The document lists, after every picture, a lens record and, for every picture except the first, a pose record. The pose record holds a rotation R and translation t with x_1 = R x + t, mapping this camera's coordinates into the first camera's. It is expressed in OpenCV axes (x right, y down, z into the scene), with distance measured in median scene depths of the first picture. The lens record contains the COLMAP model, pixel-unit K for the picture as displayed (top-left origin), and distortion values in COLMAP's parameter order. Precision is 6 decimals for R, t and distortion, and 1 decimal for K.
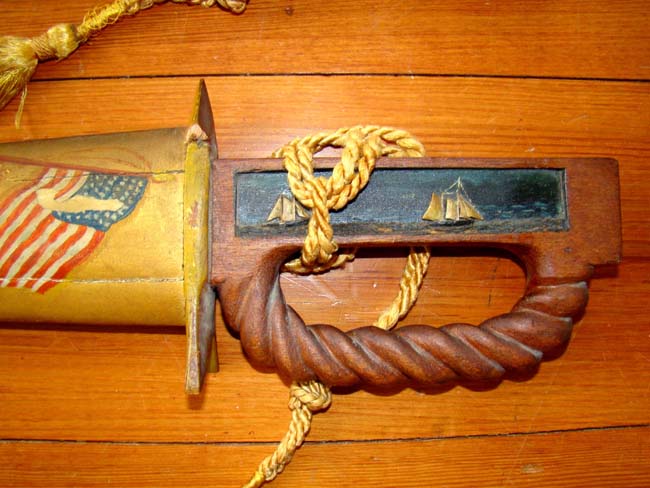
lens RADIAL K [[557.8, 0, 325.3], [0, 557.8, 244.0], [0, 0, 1]] dist [-0.169210, 0.057334]
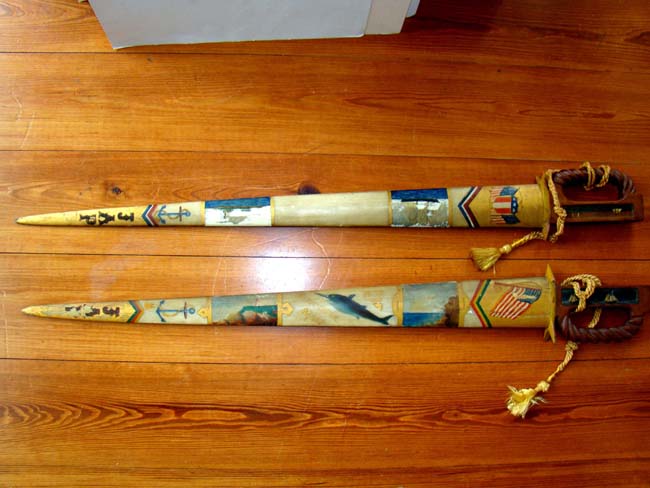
lens RADIAL K [[557.8, 0, 324.3], [0, 557.8, 246.3], [0, 0, 1]] dist [-0.169210, 0.057334]
pose [[0.999707, 0.018731, 0.015322, -1.982121], [-0.017833, 0.998227, -0.056785, -0.190474], [-0.016359, 0.056495, 0.998269, -2.962303]]
